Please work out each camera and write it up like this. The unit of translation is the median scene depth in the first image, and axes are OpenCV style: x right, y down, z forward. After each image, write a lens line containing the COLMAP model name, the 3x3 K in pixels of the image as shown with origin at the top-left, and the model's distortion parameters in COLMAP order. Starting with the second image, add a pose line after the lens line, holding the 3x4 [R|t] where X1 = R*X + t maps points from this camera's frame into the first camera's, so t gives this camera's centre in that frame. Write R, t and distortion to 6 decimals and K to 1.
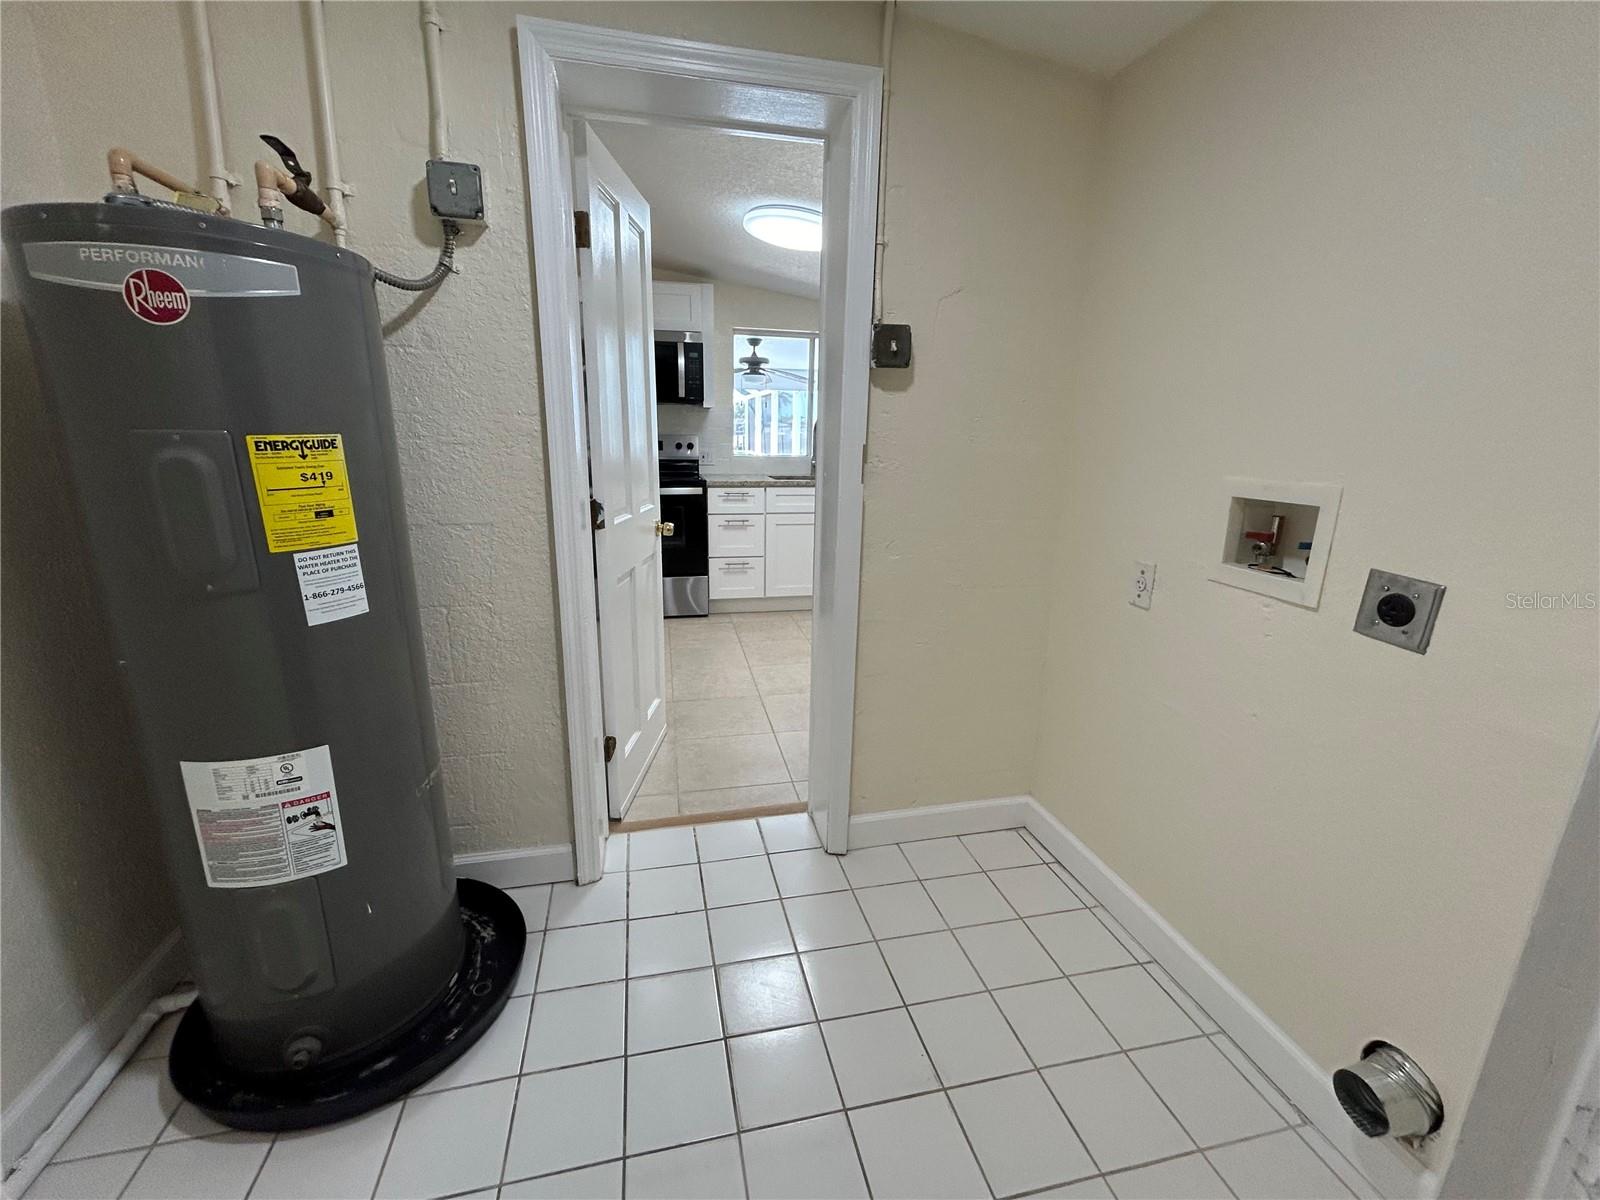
lens RADIAL K [[675.3, 0, 800.0], [0, 675.3, 600.0], [0, 0, 1]] dist [0.001633, 0.000204]
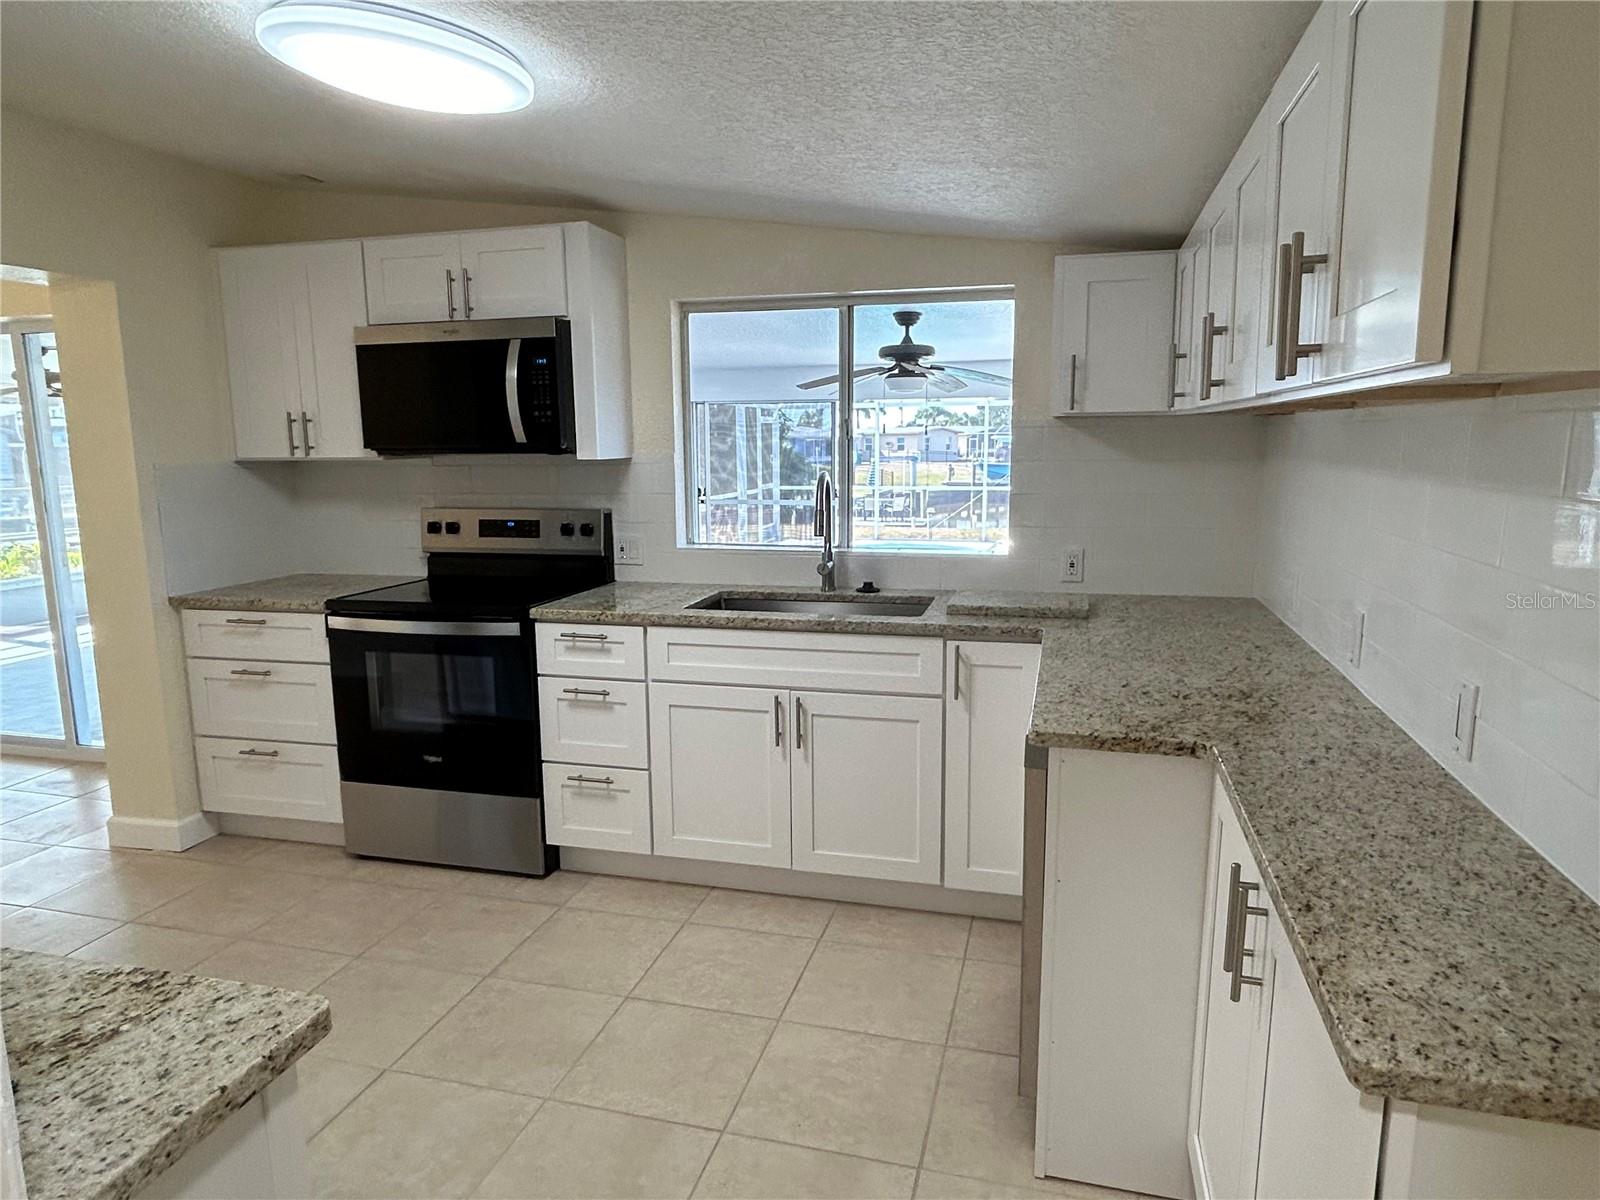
lens RADIAL K [[975.8, 0, 800.0], [0, 975.8, 600.0], [0, 0, 1]] dist [0.002209, 0.000403]
pose [[0.883461, 0.044310, -0.466405, 0.353489], [-0.086703, 0.993785, -0.069819, -0.144778], [0.460413, 0.102121, 0.881811, 0.446614]]
